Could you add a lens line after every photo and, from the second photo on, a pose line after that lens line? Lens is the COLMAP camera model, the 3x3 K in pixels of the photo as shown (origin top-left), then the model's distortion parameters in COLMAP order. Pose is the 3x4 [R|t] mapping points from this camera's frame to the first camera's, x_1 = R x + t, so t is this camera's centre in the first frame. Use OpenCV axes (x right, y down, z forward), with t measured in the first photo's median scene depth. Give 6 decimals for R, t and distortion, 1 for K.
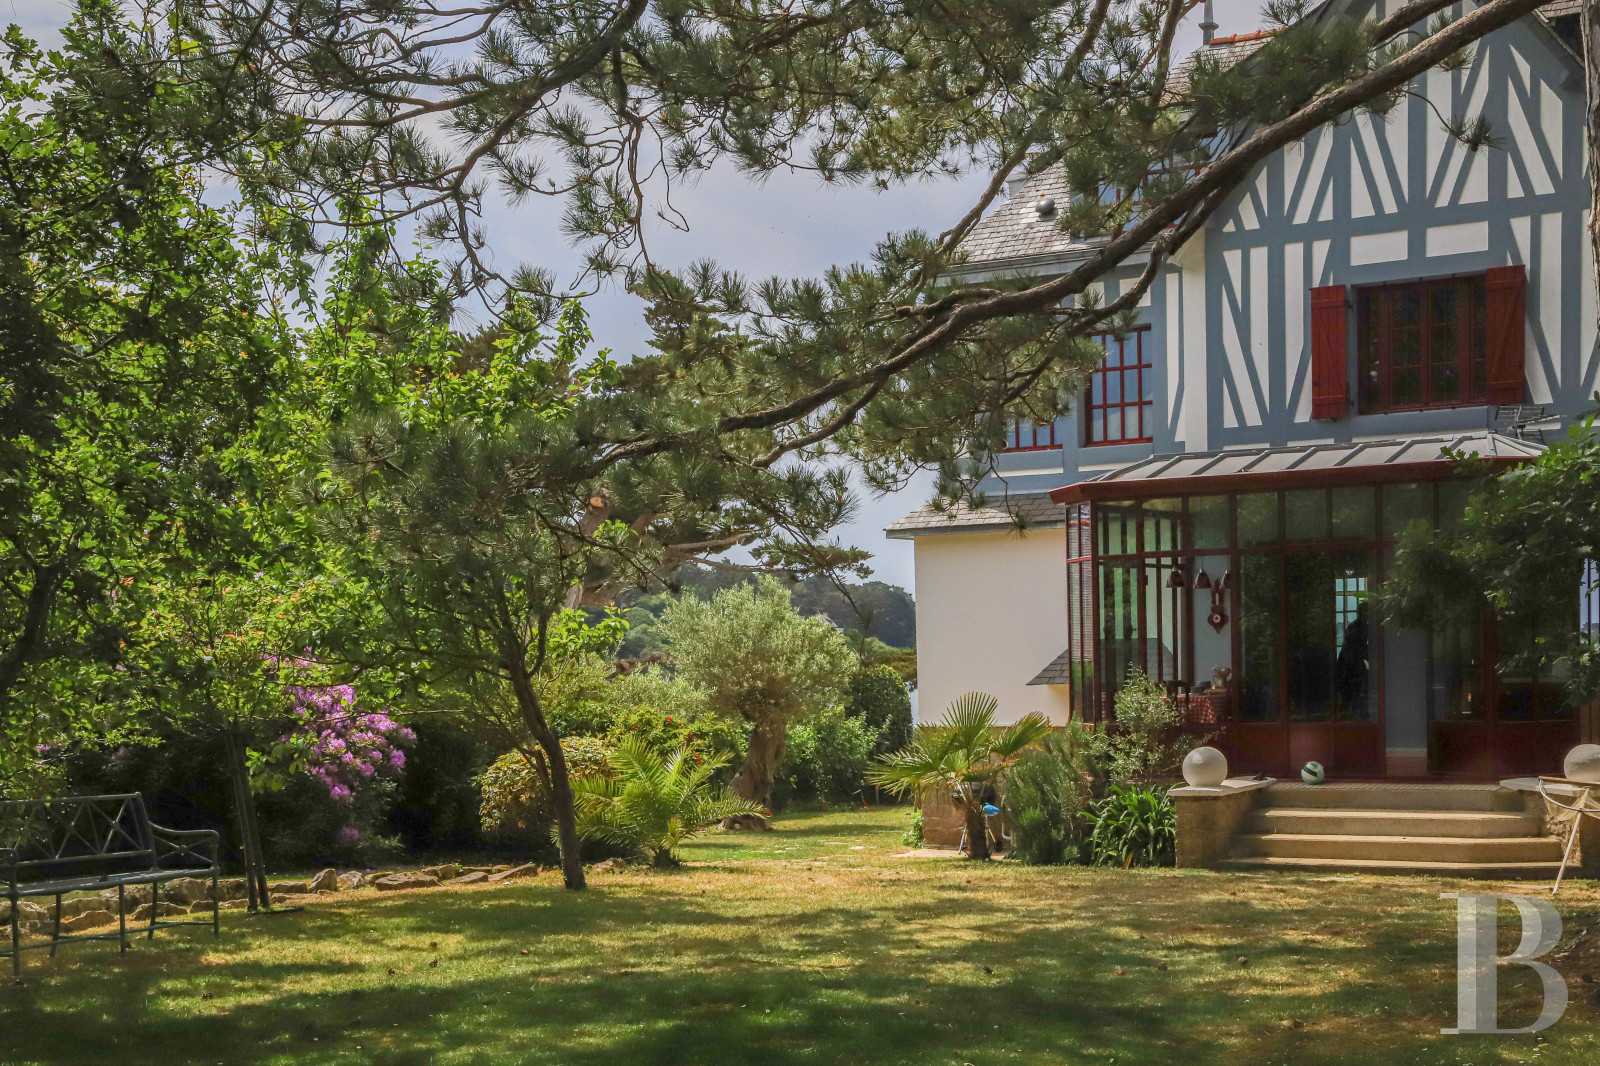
lens RADIAL K [[2251.1, 0, 800.0], [0, 2251.1, 533.0], [0, 0, 1]] dist [0.001281, 0.005633]
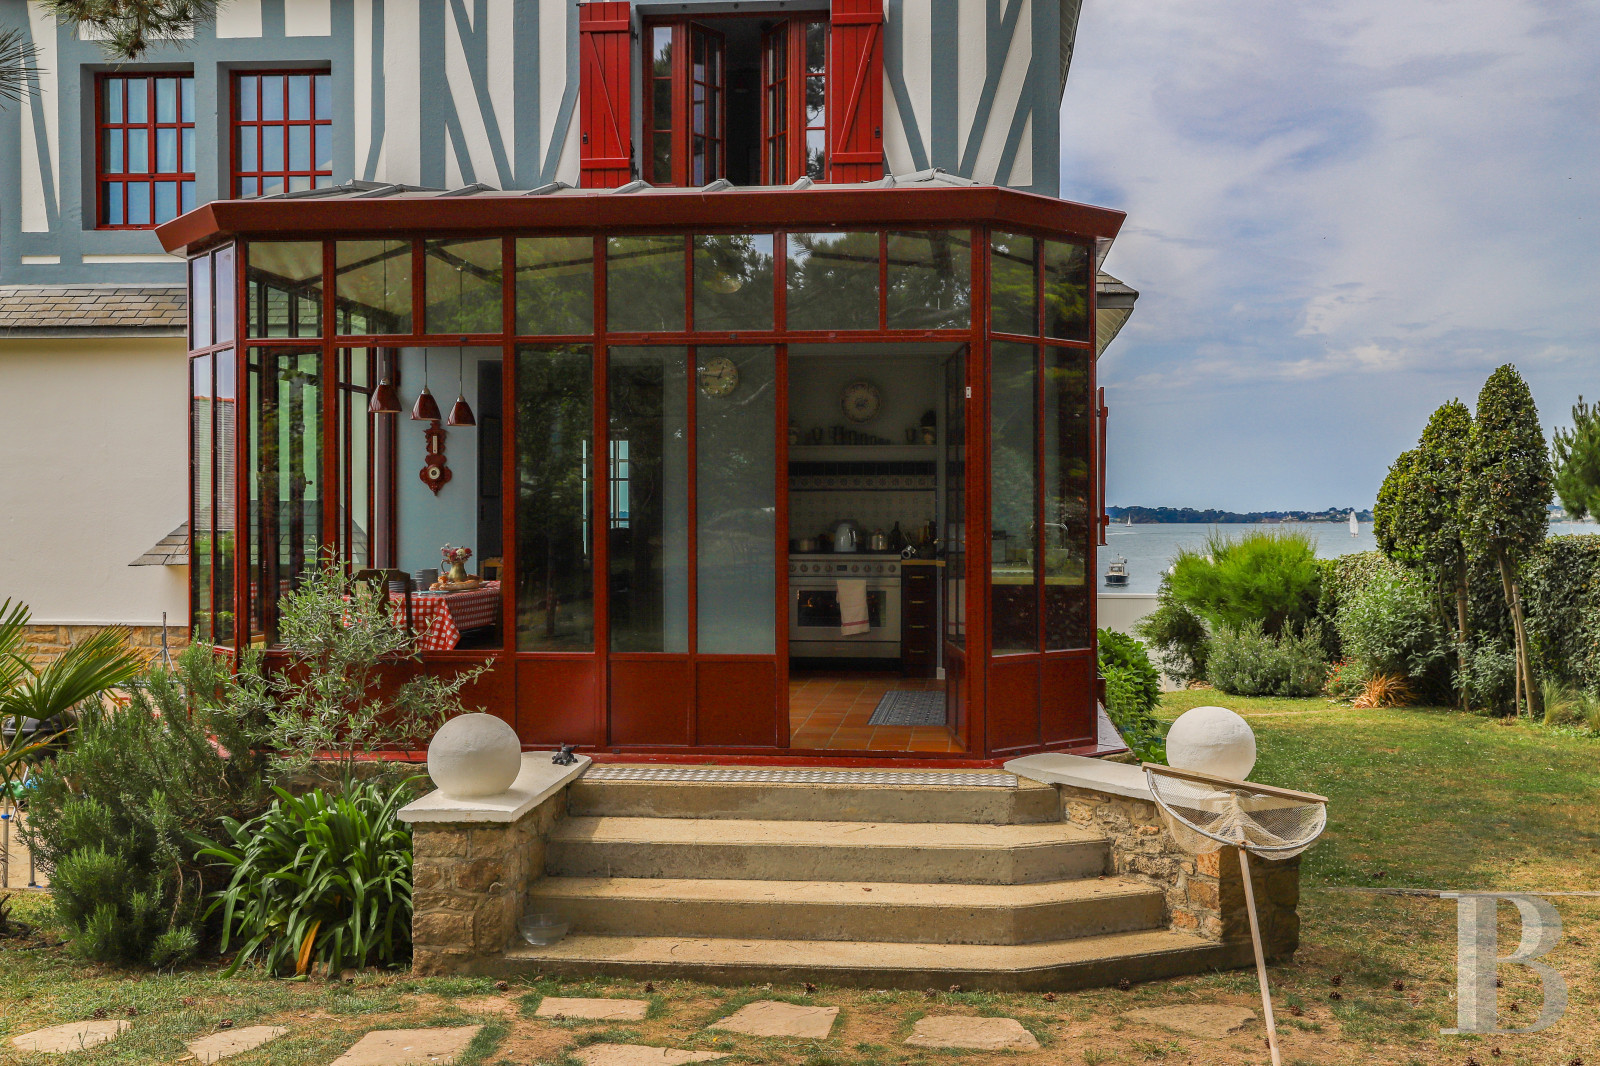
lens RADIAL K [[1497.6, 0, 800.1], [0, 1497.6, 572.5], [0, 0, 1]] dist [0.019494, 0.011021]
pose [[0.882923, 0.008763, 0.469437, 0.082809], [-0.046359, 0.996567, 0.068588, 0.036405], [-0.467224, -0.082320, 0.880298, 0.635732]]
